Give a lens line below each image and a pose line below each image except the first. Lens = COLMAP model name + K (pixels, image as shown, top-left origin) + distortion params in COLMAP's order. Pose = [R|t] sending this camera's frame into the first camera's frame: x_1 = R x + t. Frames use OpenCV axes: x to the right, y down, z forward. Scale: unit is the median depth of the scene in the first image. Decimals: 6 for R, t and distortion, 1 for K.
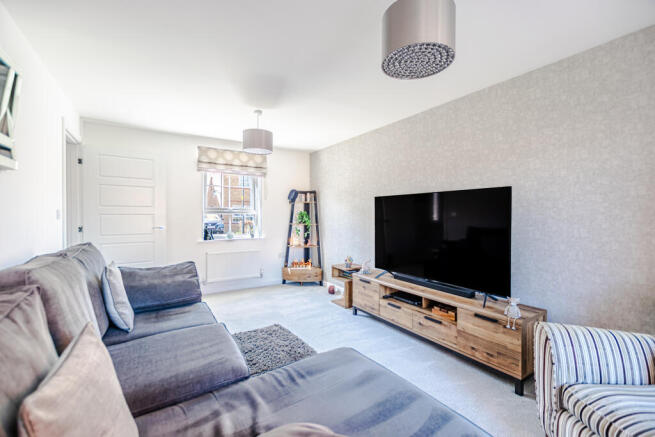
lens RADIAL K [[287.3, 0, 327.5], [0, 287.3, 218.5], [0, 0, 1]] dist [0.001147, 0.000079]
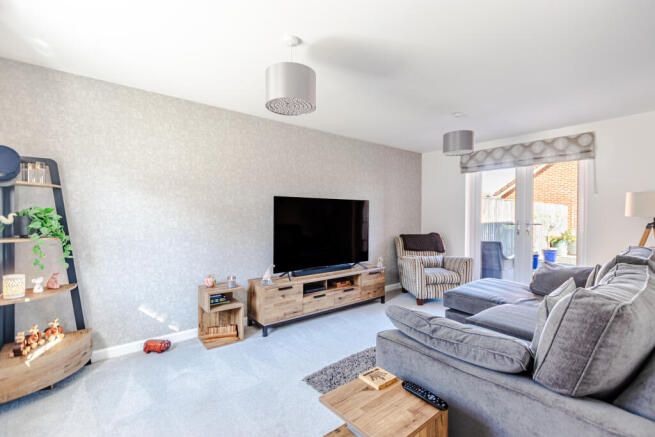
lens RADIAL K [[302.2, 0, 327.5], [0, 302.2, 218.5], [0, 0, 1]] dist [0.019683, -0.000494]
pose [[-0.121876, -0.015035, 0.992431, -0.939719], [0.009929, 0.999817, 0.016366, -0.020848], [-0.992496, 0.011849, -0.121705, 1.098806]]
